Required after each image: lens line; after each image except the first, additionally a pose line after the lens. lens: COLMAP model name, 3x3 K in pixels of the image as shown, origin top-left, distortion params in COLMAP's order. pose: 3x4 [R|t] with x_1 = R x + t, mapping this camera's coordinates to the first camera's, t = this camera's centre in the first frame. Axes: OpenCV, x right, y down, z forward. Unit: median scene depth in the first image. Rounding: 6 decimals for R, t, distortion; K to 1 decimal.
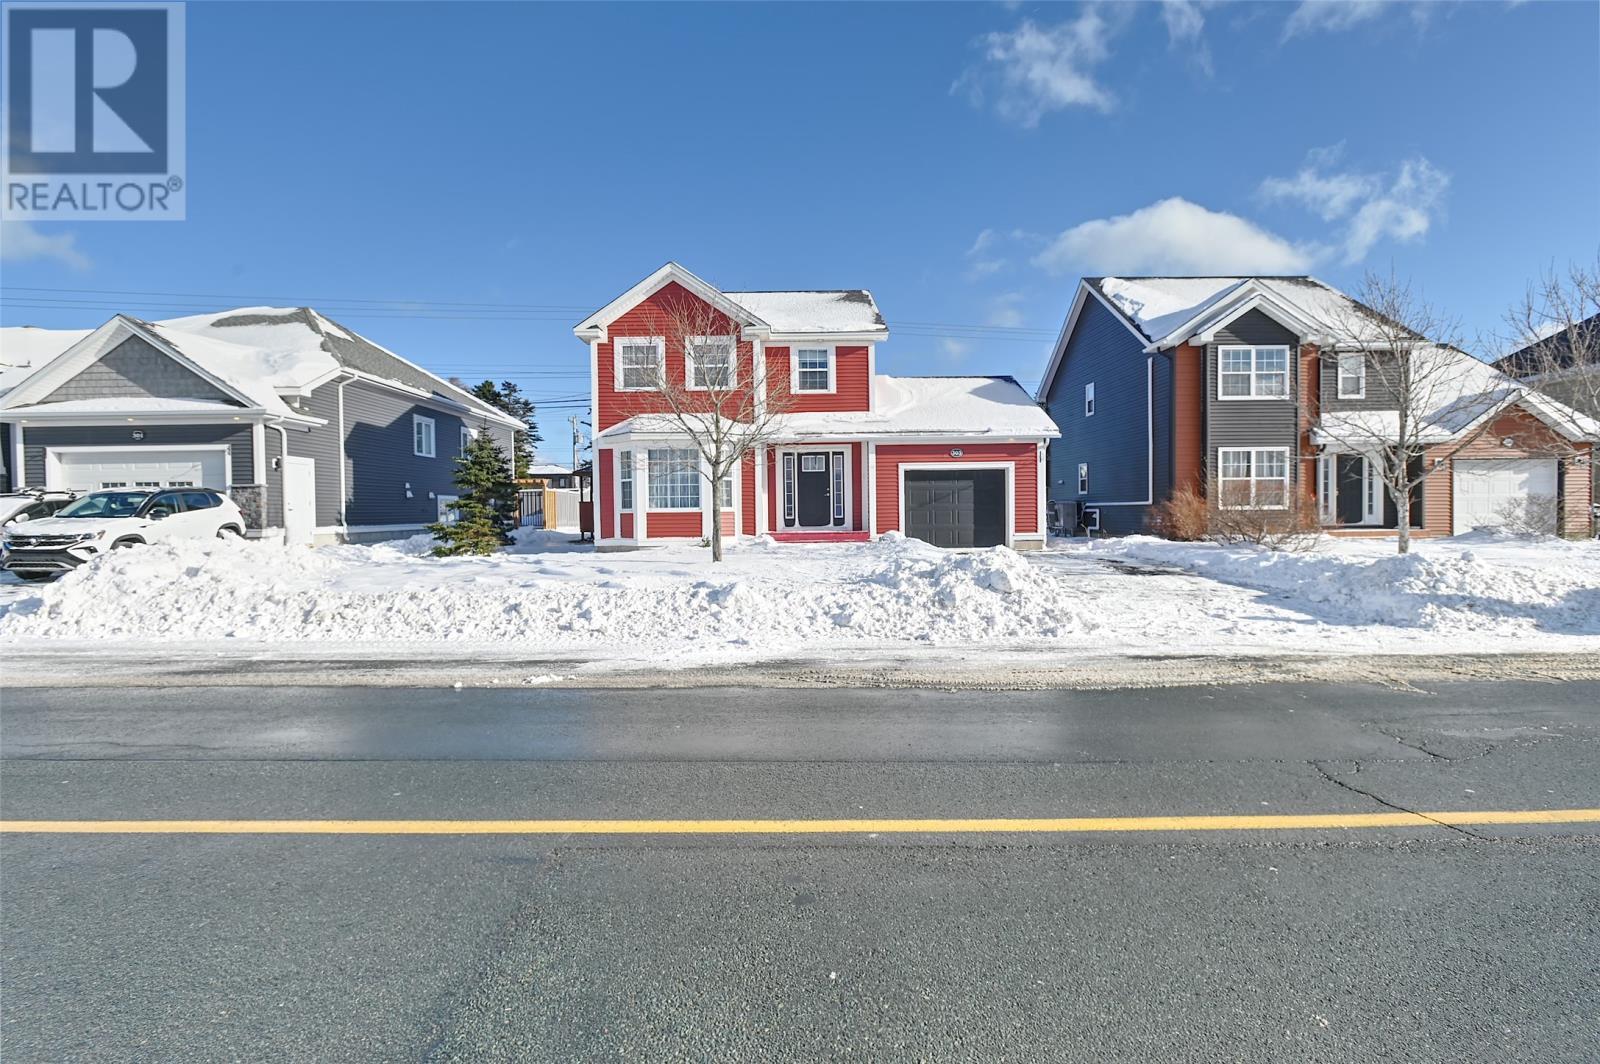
lens RADIAL K [[752.2, 0, 800.9], [0, 752.2, 521.1], [0, 0, 1]] dist [-0.009272, -0.000142]
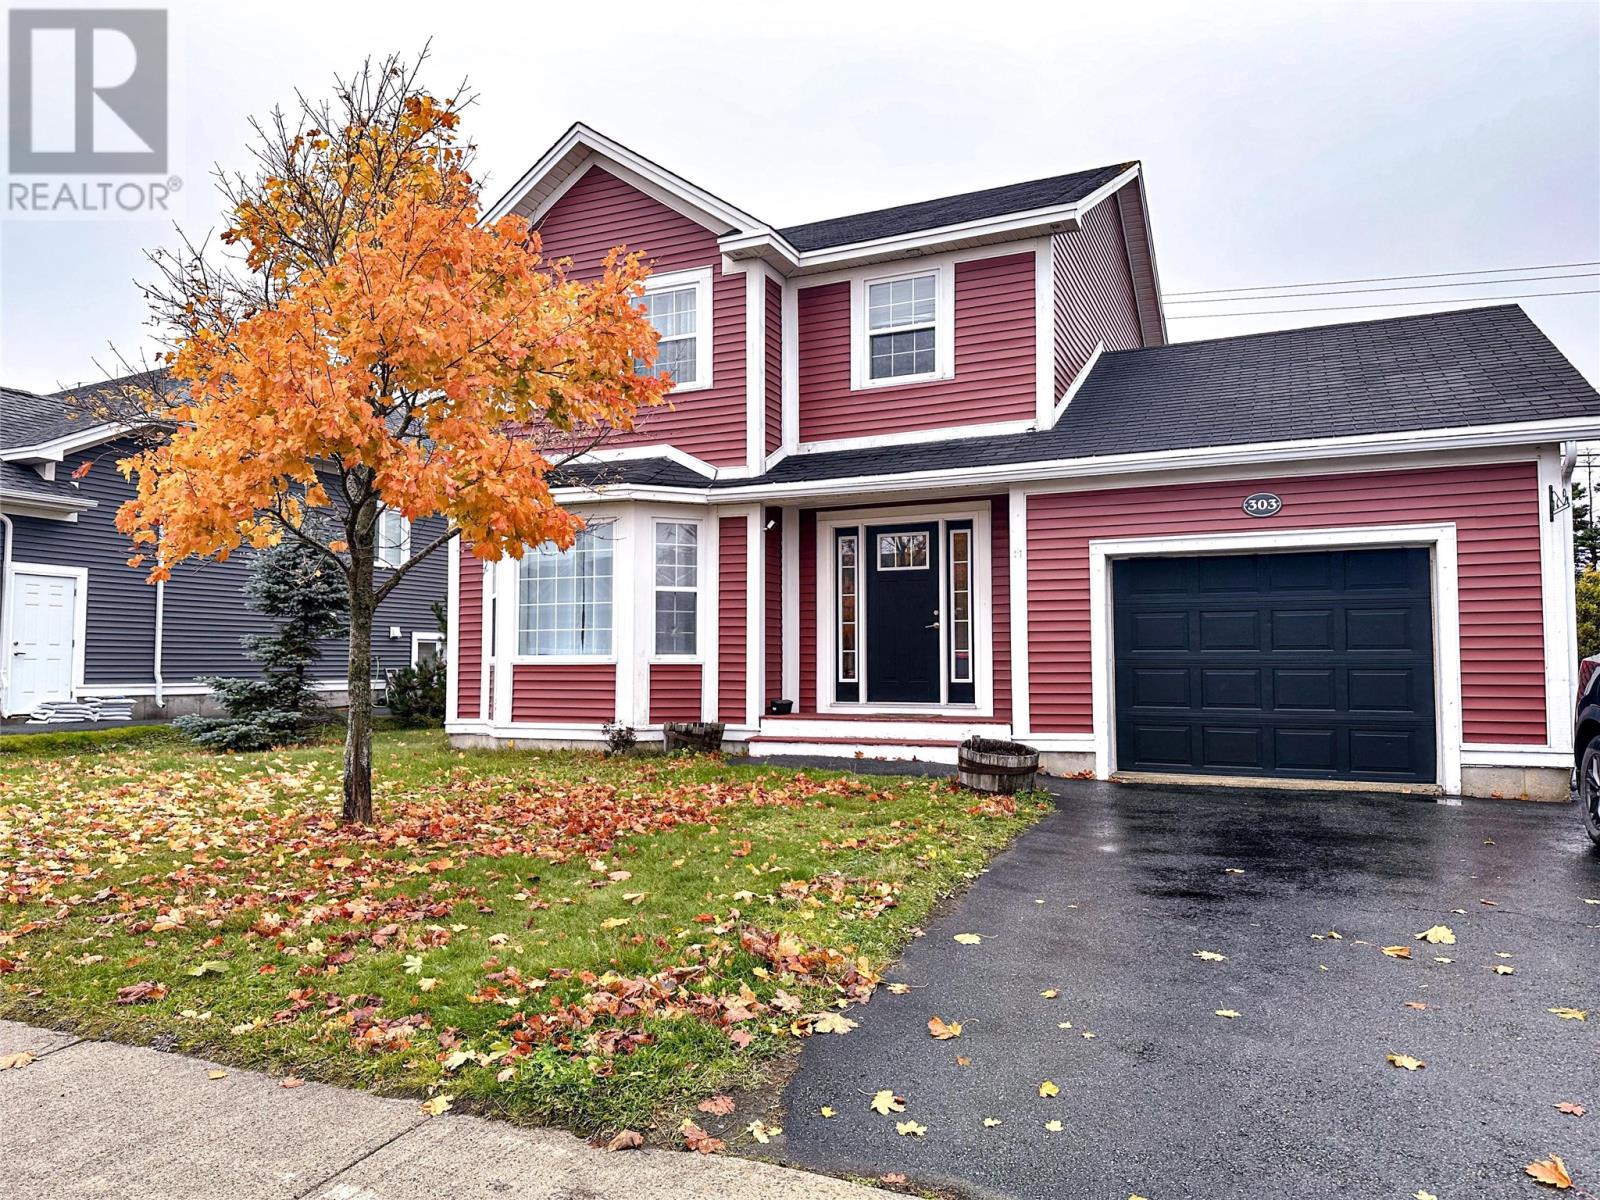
lens RADIAL K [[1072.9, 0, 789.9], [0, 1072.9, 614.4], [0, 0, 1]] dist [0.036805, -0.001686]
pose [[0.910943, -0.008389, -0.412446, 0.214099], [-0.017291, 0.998138, -0.058490, -0.006078], [0.412169, 0.060412, 0.909102, 0.455701]]
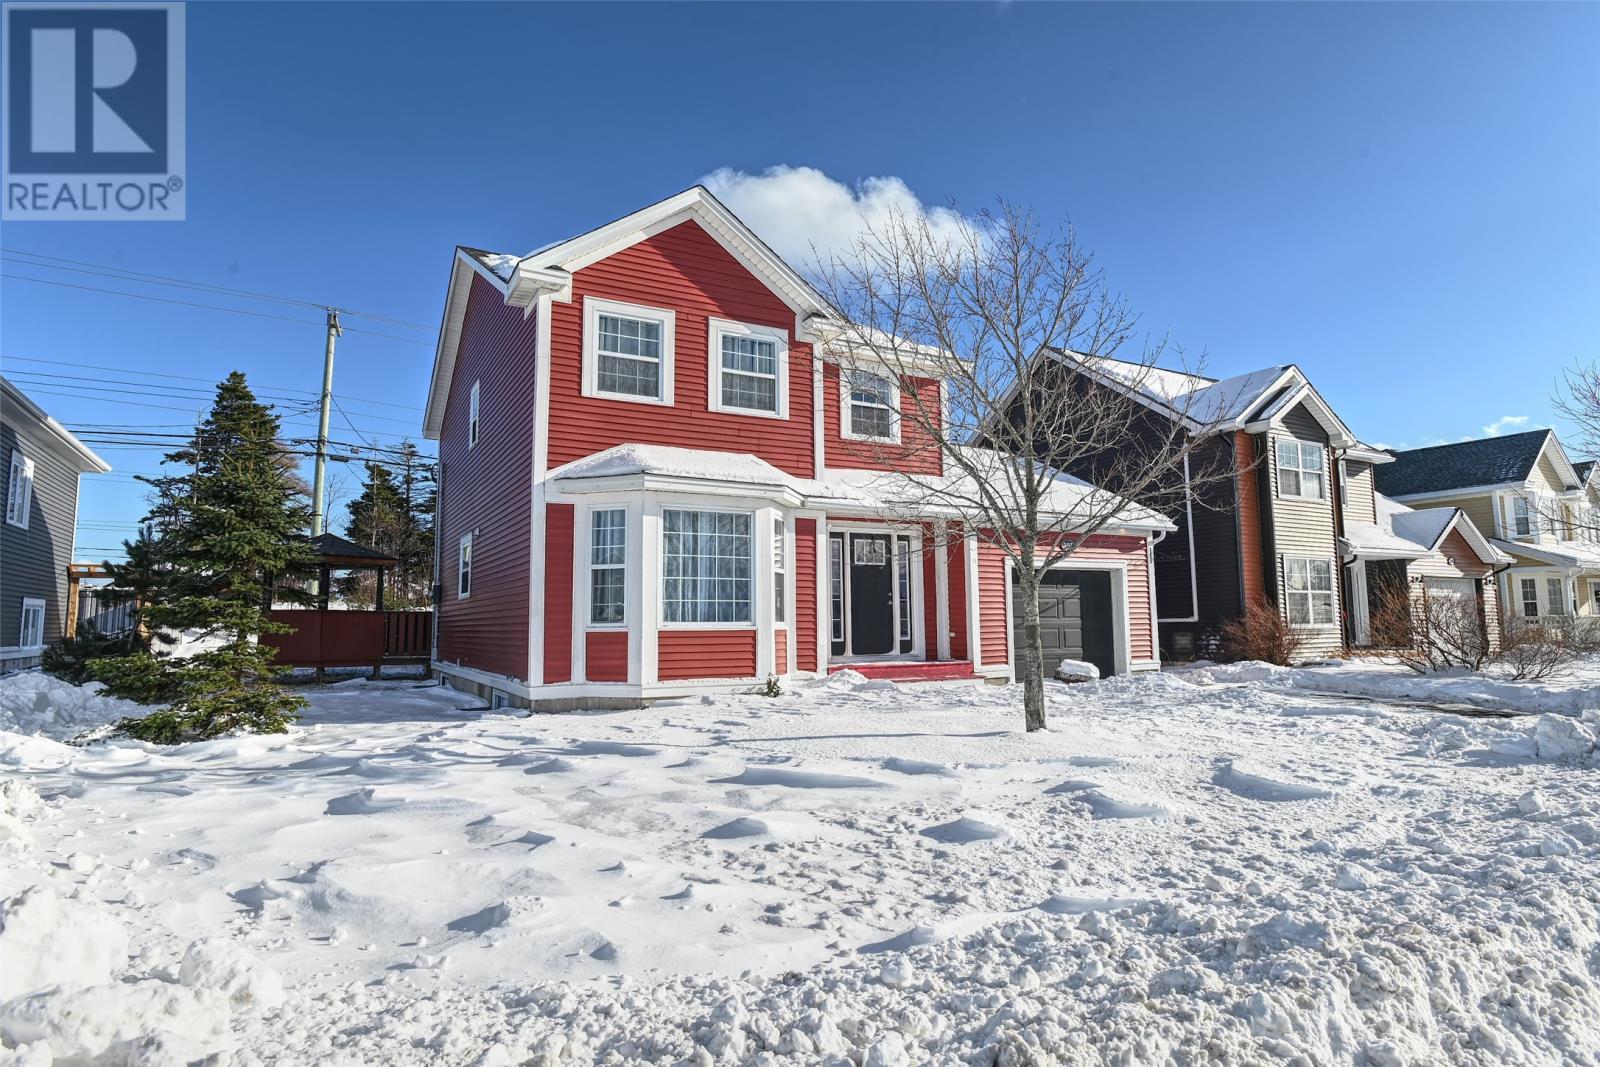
lens RADIAL K [[881.2, 0, 795.7], [0, 881.2, 522.5], [0, 0, 1]] dist [-0.016979, 0.001171]
pose [[0.879972, 0.060736, 0.471127, -0.398438], [0.004122, 0.990779, -0.135427, -0.002532], [-0.475008, 0.121114, 0.871607, 0.409630]]
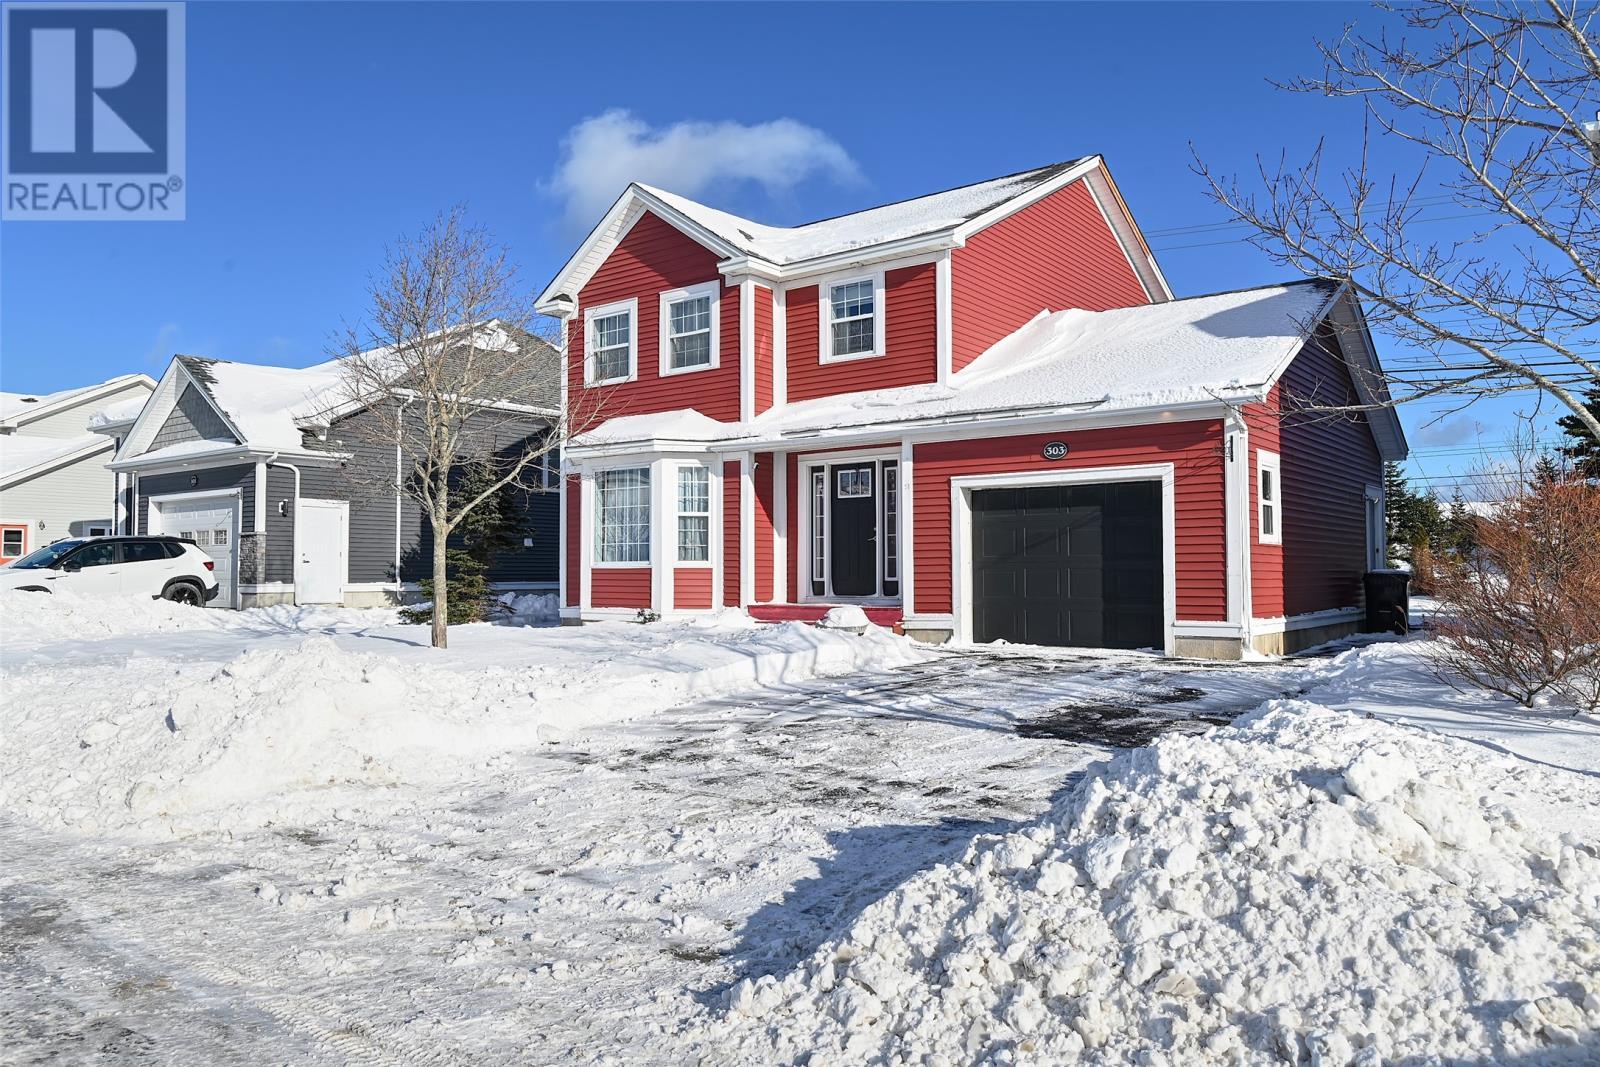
lens RADIAL K [[1127.8, 0, 807.2], [0, 1127.8, 531.4], [0, 0, 1]] dist [-0.005776, 0.000086]
pose [[0.791368, -0.012283, -0.611217, 0.526575], [-0.015368, 0.999083, -0.039975, -0.006860], [0.611147, 0.041028, 0.790453, 0.327632]]
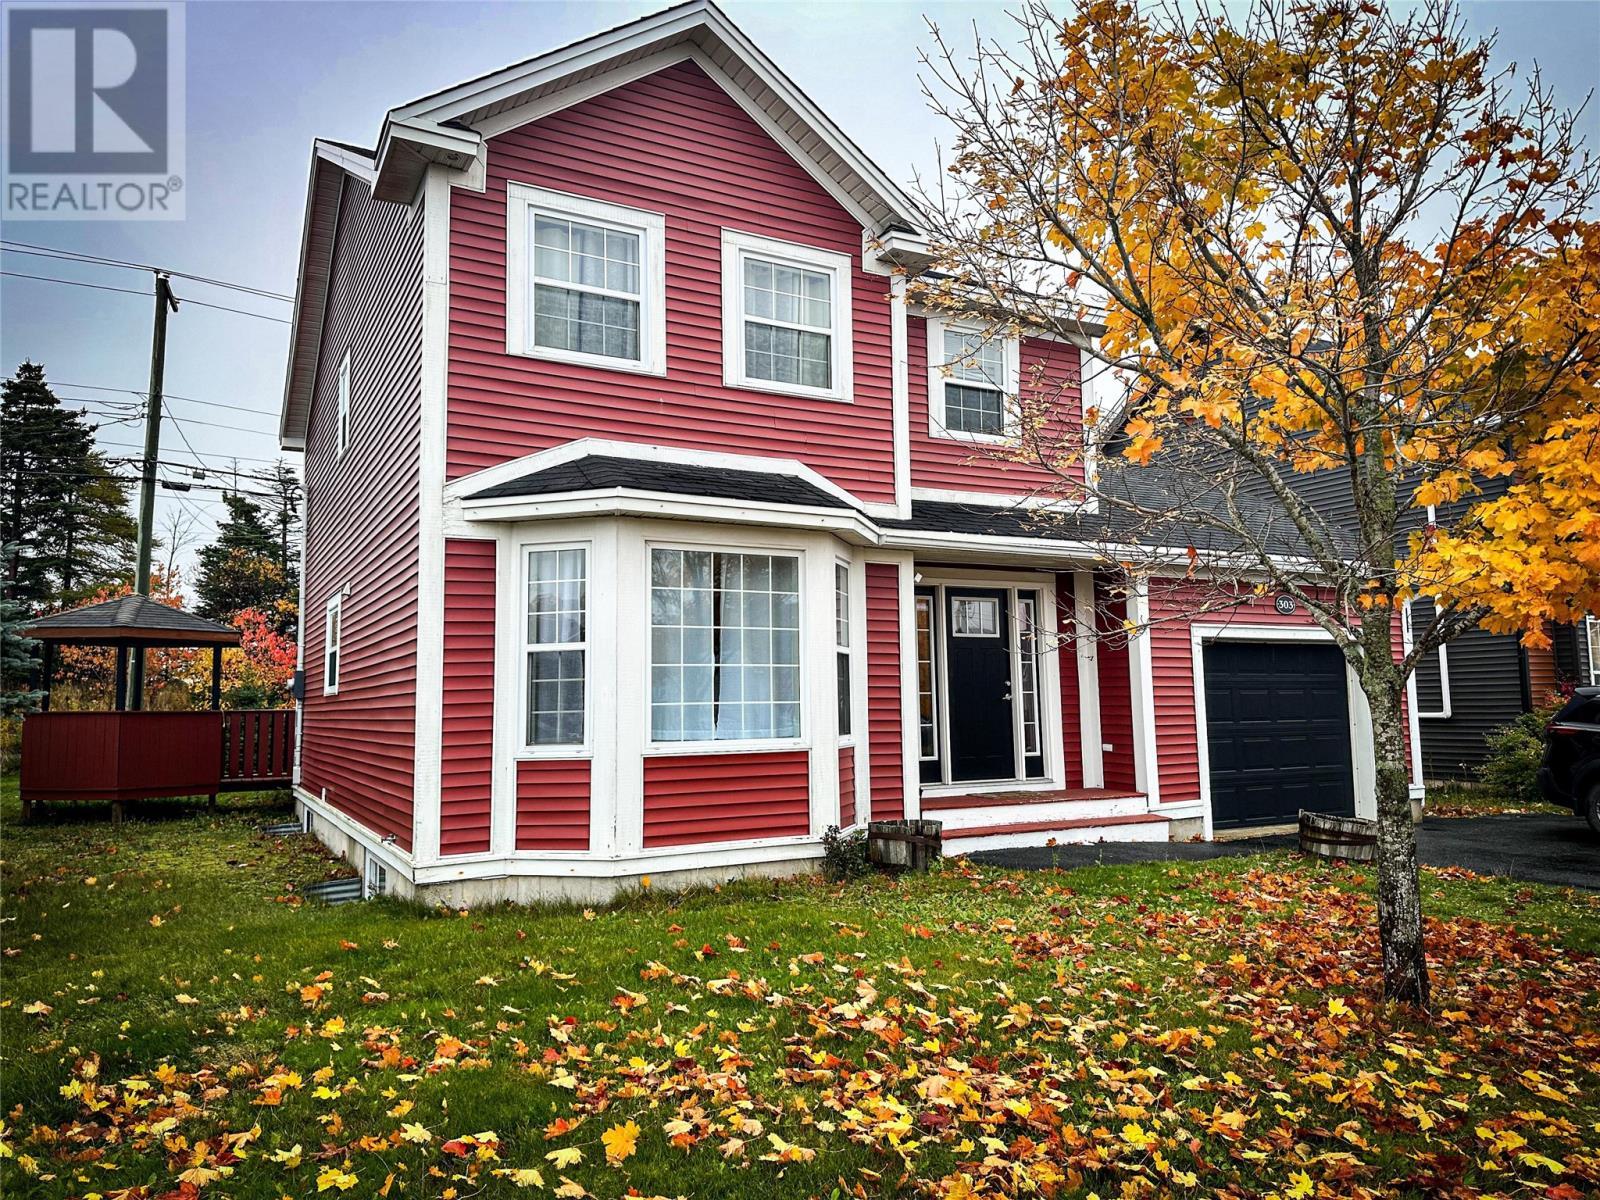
lens RADIAL K [[1074.0, 0, 792.7], [0, 1074.0, 587.5], [0, 0, 1]] dist [0.047152, -0.002052]
pose [[0.886948, 0.049562, 0.459202, -0.340186], [0.009463, 0.992067, -0.125352, -0.023629], [-0.461772, 0.115526, 0.879443, 0.574781]]
